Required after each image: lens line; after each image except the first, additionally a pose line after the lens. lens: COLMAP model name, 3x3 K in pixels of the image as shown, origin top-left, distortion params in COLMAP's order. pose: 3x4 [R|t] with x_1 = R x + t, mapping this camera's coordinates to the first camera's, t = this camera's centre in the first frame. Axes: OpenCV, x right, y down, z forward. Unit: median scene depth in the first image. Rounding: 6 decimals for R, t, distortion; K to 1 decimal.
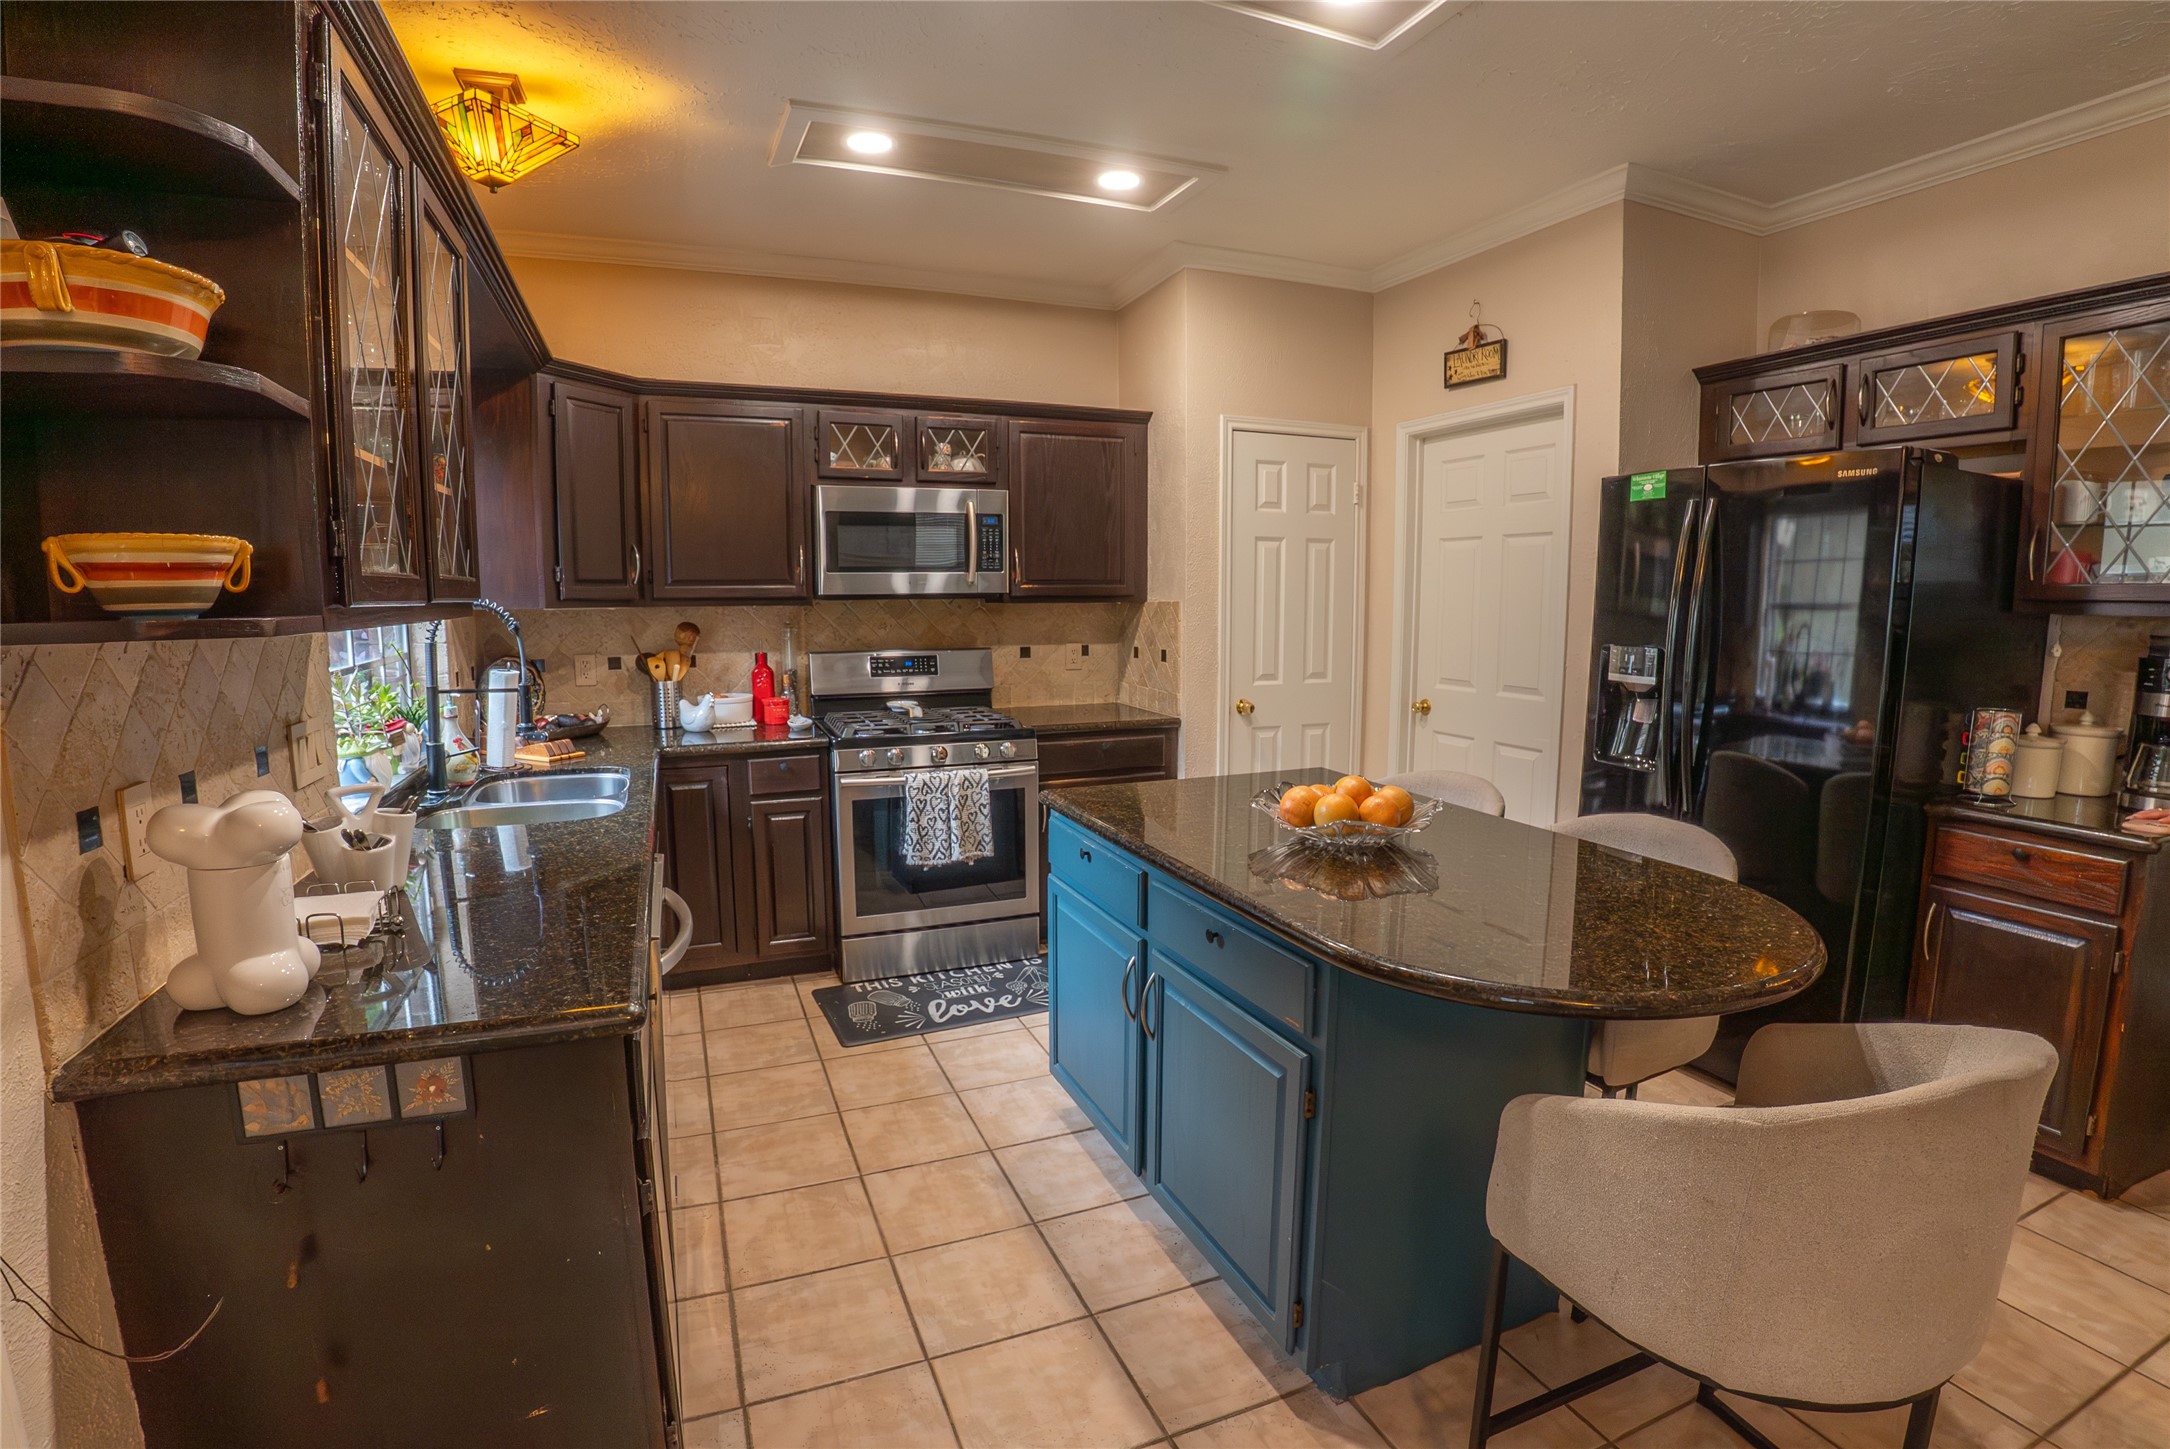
lens RADIAL K [[1010.5, 0, 1085.0], [0, 1010.5, 724.5], [0, 0, 1]] dist [-0.108473, 0.024511]
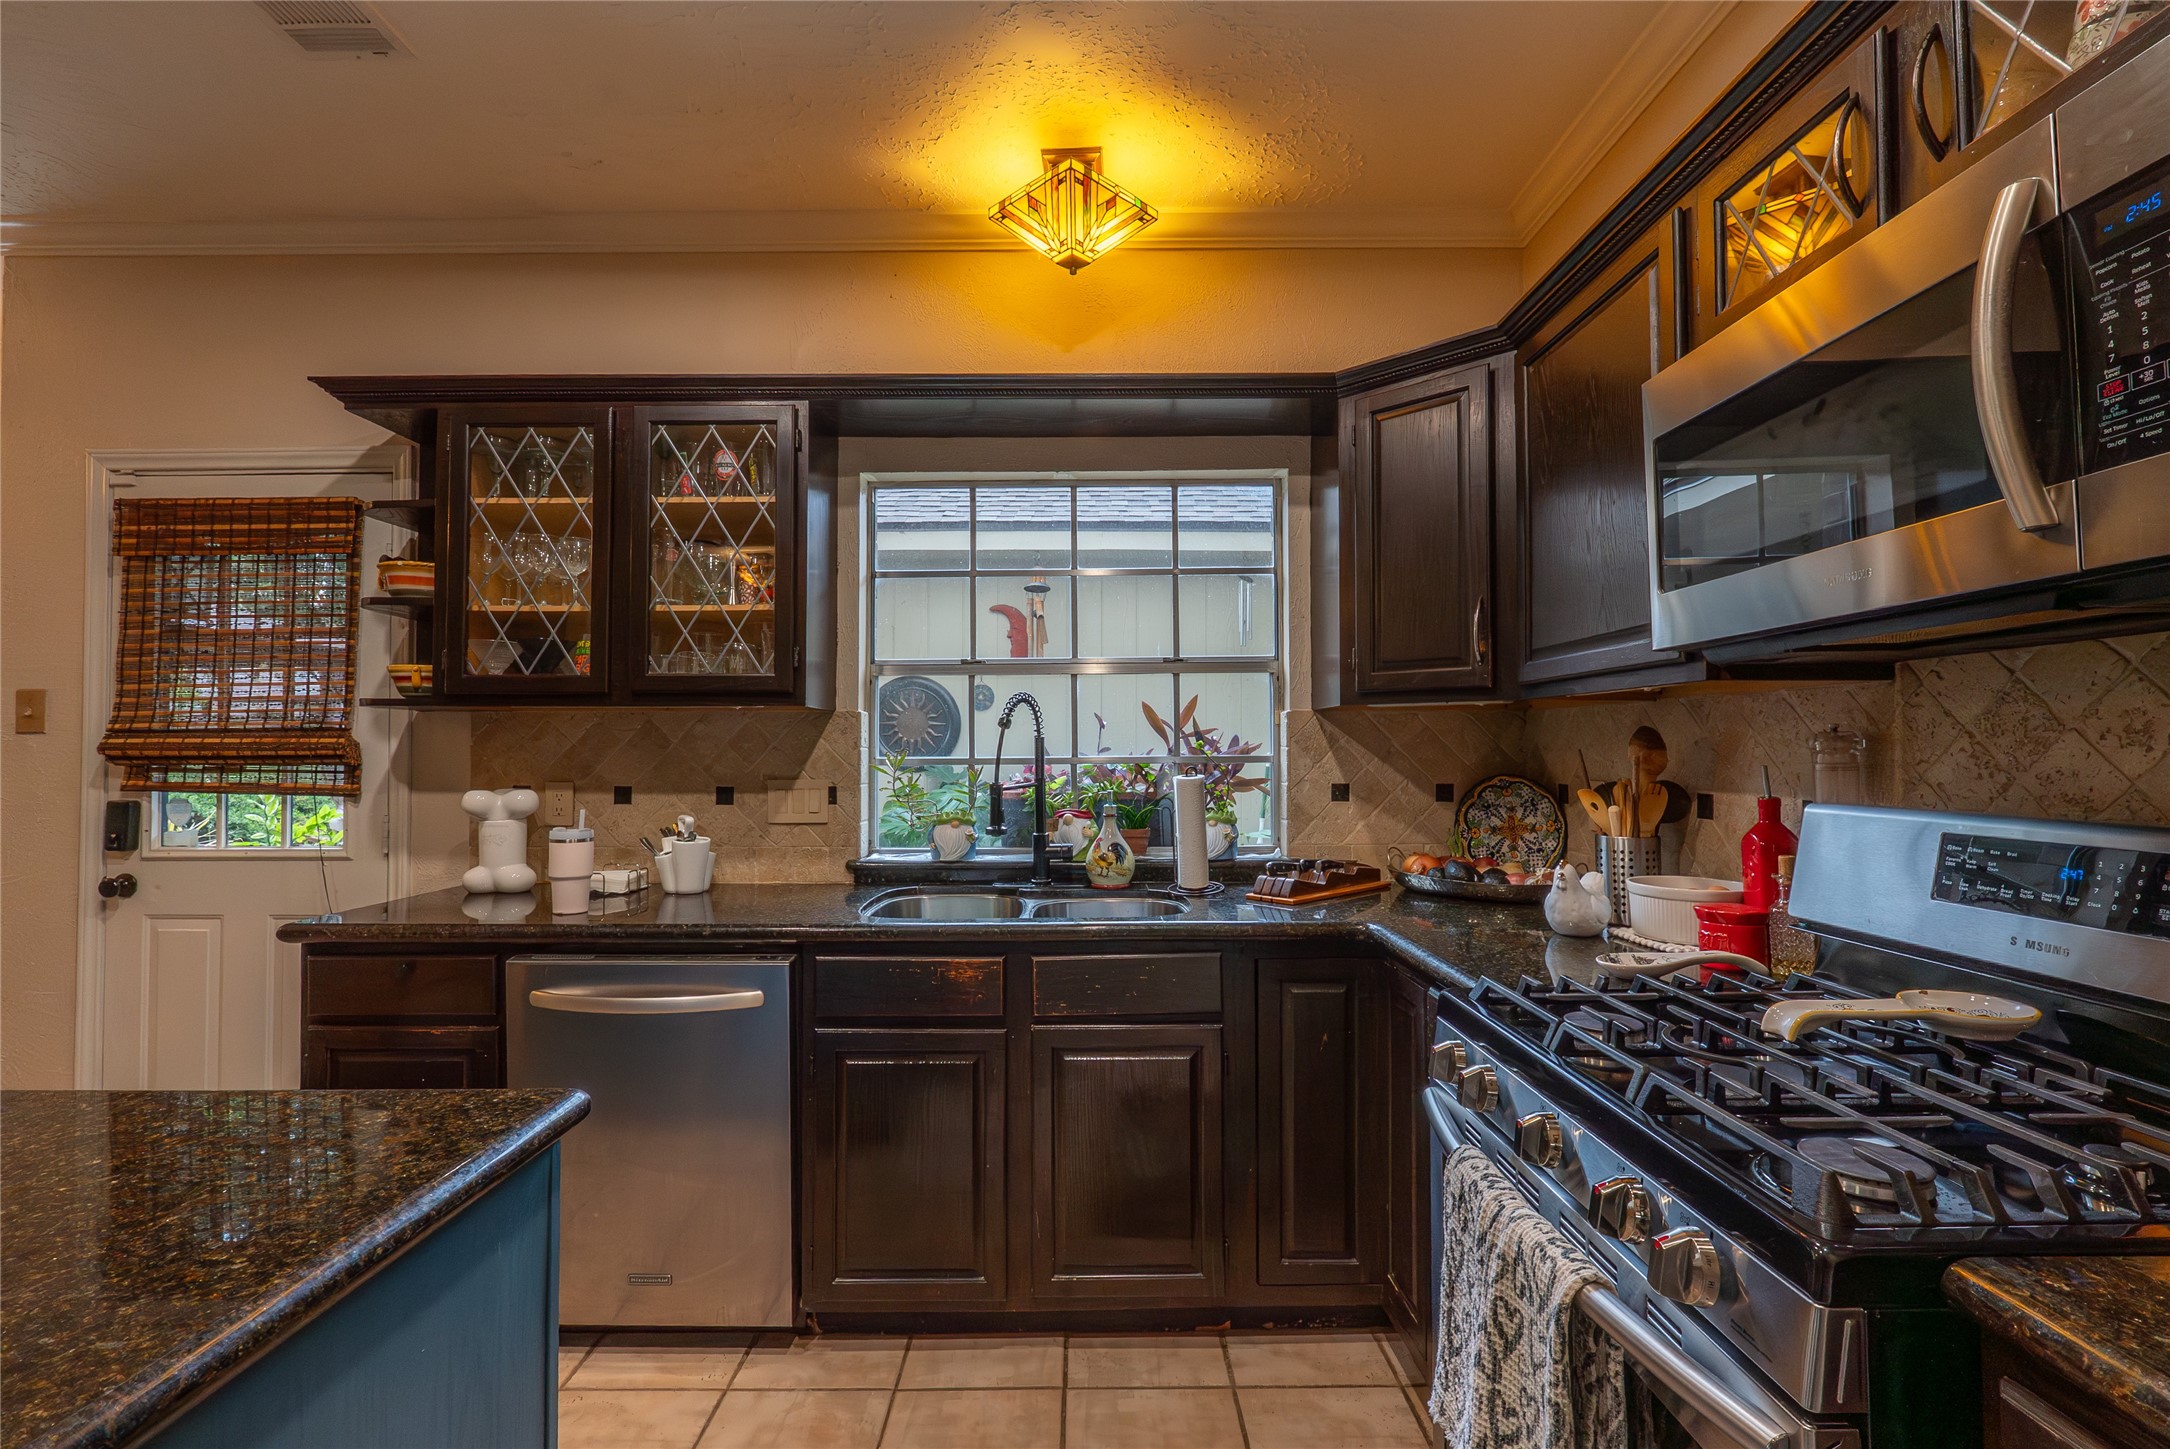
lens RADIAL K [[957.3, 0, 1085.0], [0, 957.3, 724.5], [0, 0, 1]] dist [-0.002728, -0.000144]
pose [[-0.381296, -0.027981, -0.924030, 0.166823], [-0.119970, 0.992587, 0.019448, -0.078857], [0.916636, 0.118272, -0.381826, 0.914693]]
